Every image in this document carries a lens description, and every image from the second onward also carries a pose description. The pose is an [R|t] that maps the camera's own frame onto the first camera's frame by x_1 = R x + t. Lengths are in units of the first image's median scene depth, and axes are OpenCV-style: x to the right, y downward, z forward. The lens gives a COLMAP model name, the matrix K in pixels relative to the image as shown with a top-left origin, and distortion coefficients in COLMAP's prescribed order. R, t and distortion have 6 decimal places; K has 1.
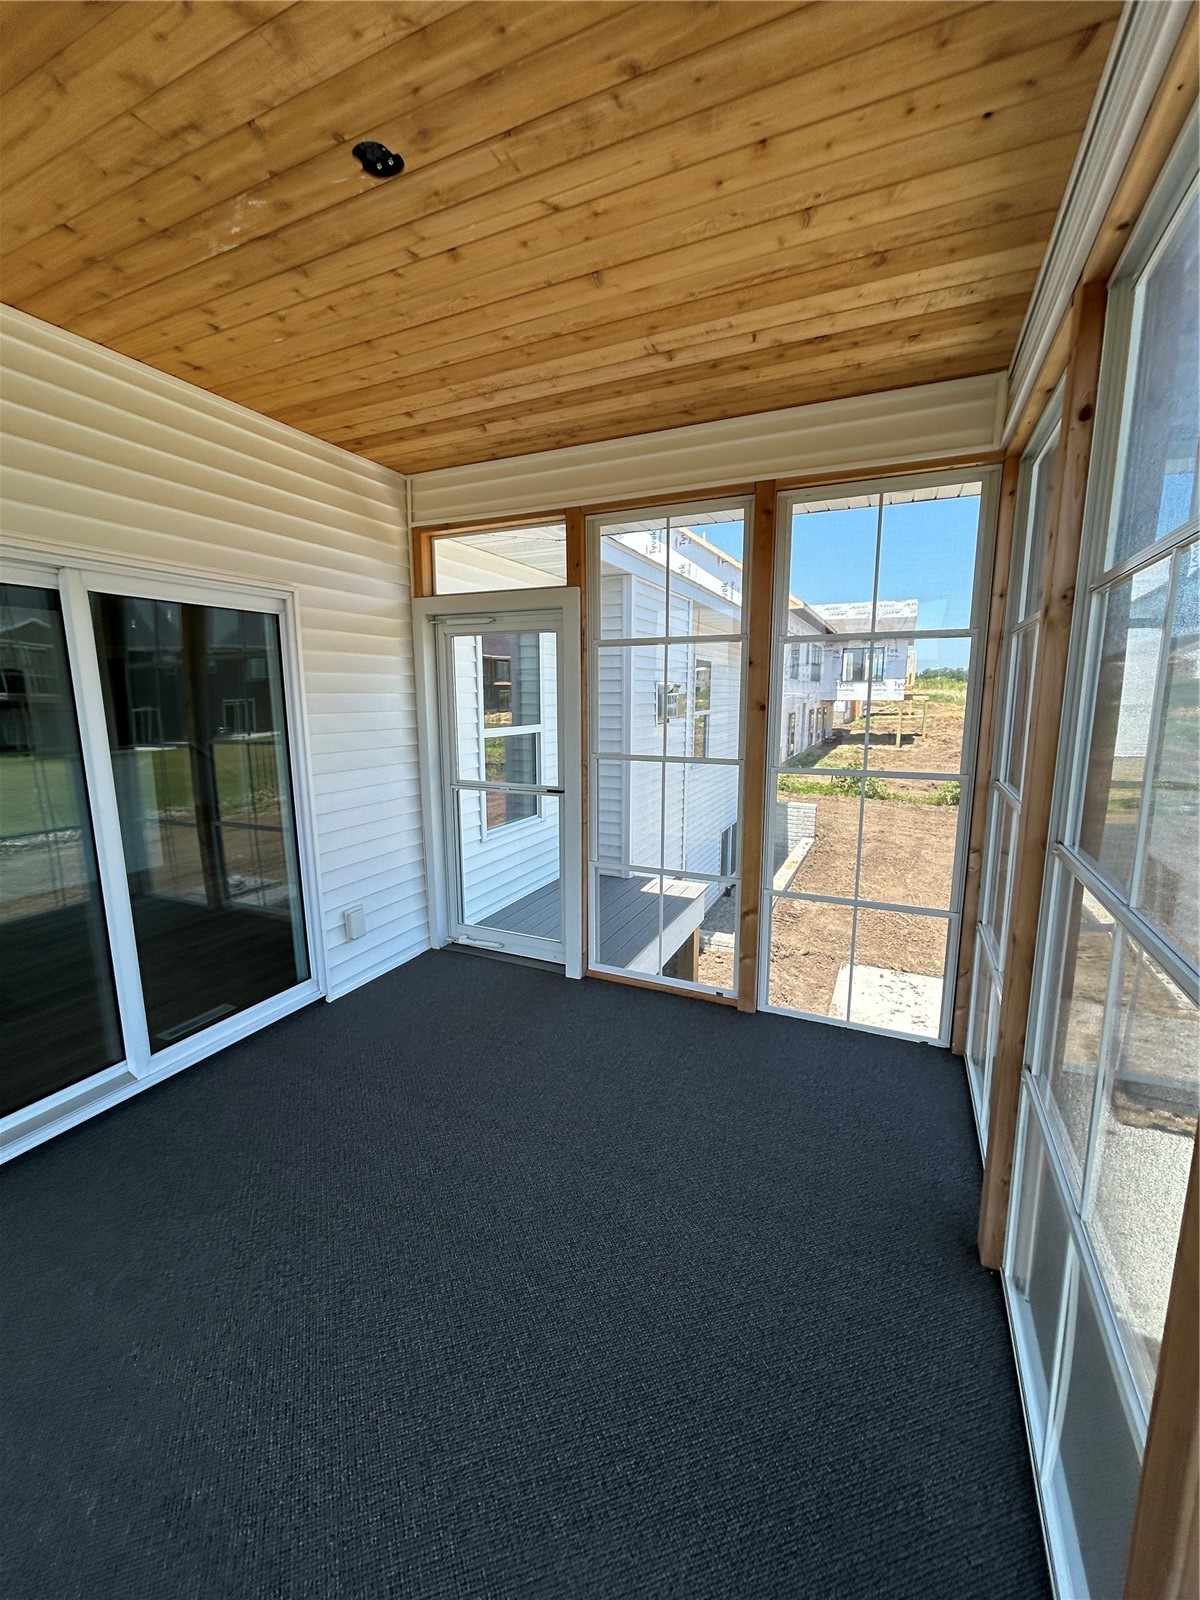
lens RADIAL K [[643.7, 0, 601.9], [0, 643.7, 798.0], [0, 0, 1]] dist [0.001814, -0.000421]
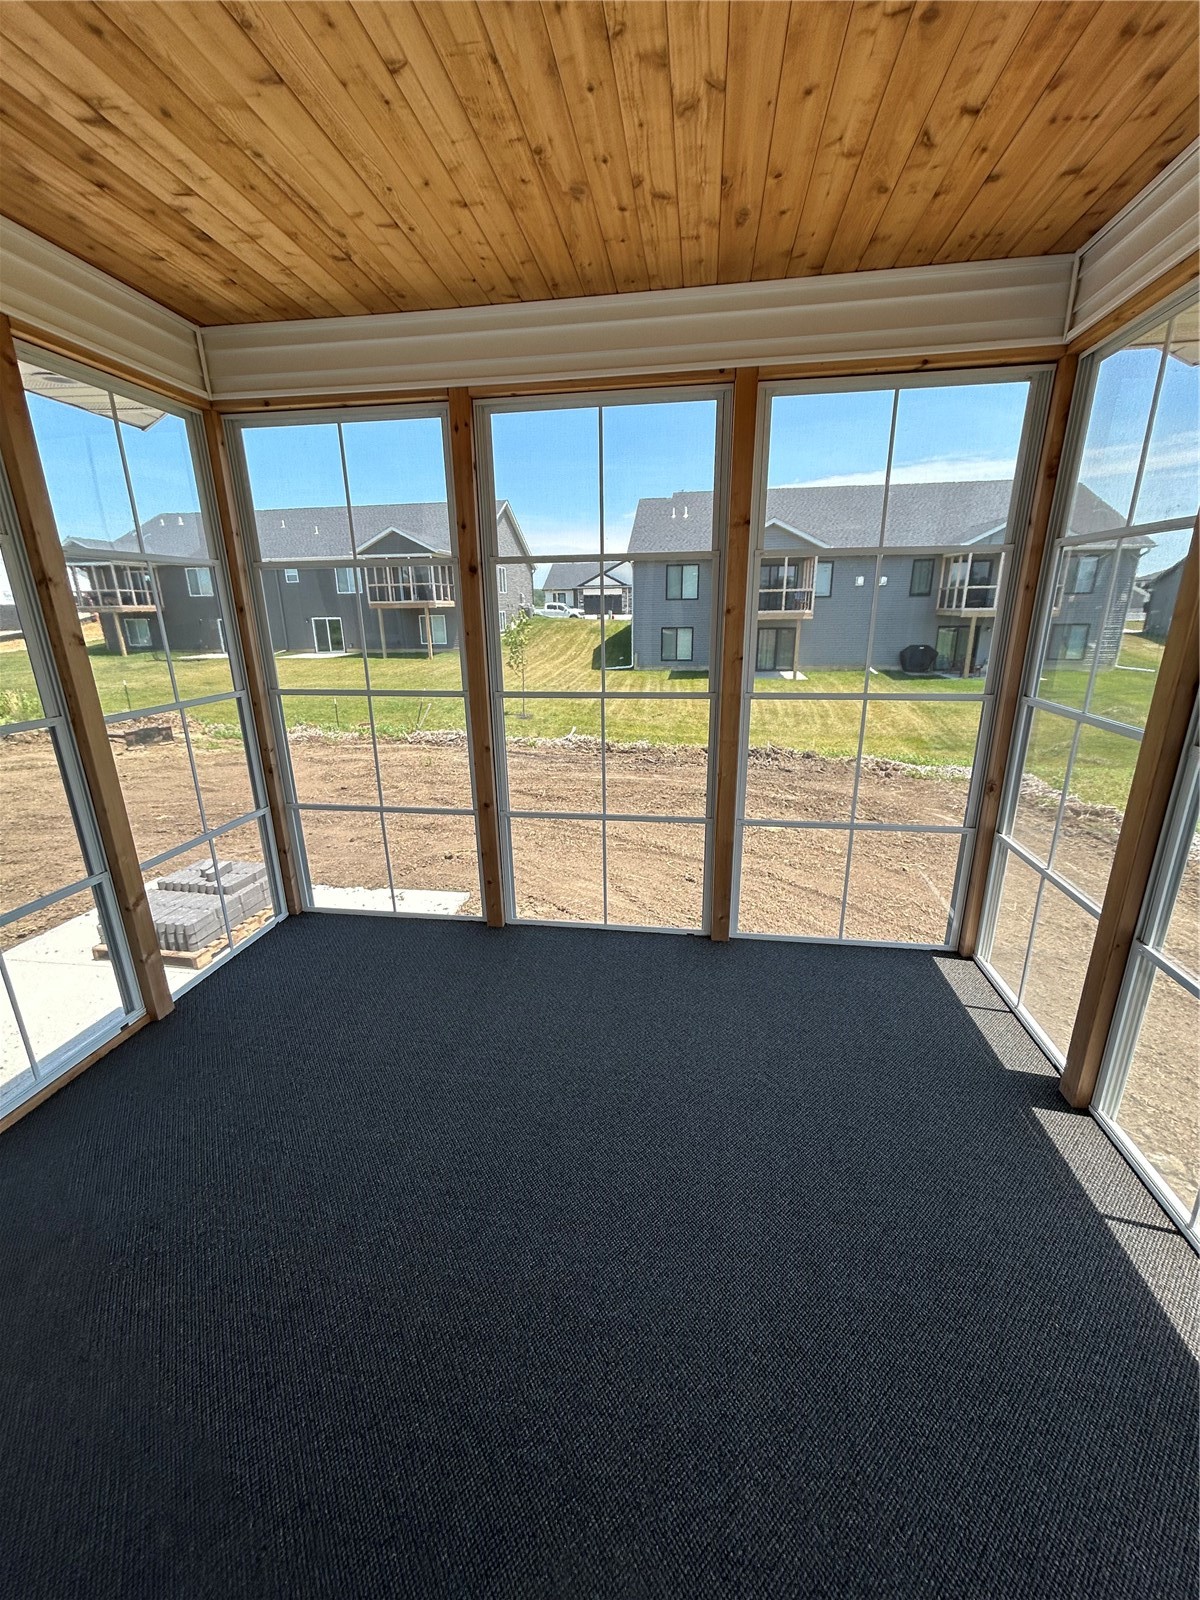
lens RADIAL K [[643.7, 0, 600.7], [0, 643.7, 802.3], [0, 0, 1]] dist [0.001814, -0.000421]
pose [[-0.275431, -0.273425, 0.921616, -1.052219], [0.166852, 0.930550, 0.325940, -0.168973], [-0.946730, 0.243547, -0.210680, 0.966550]]
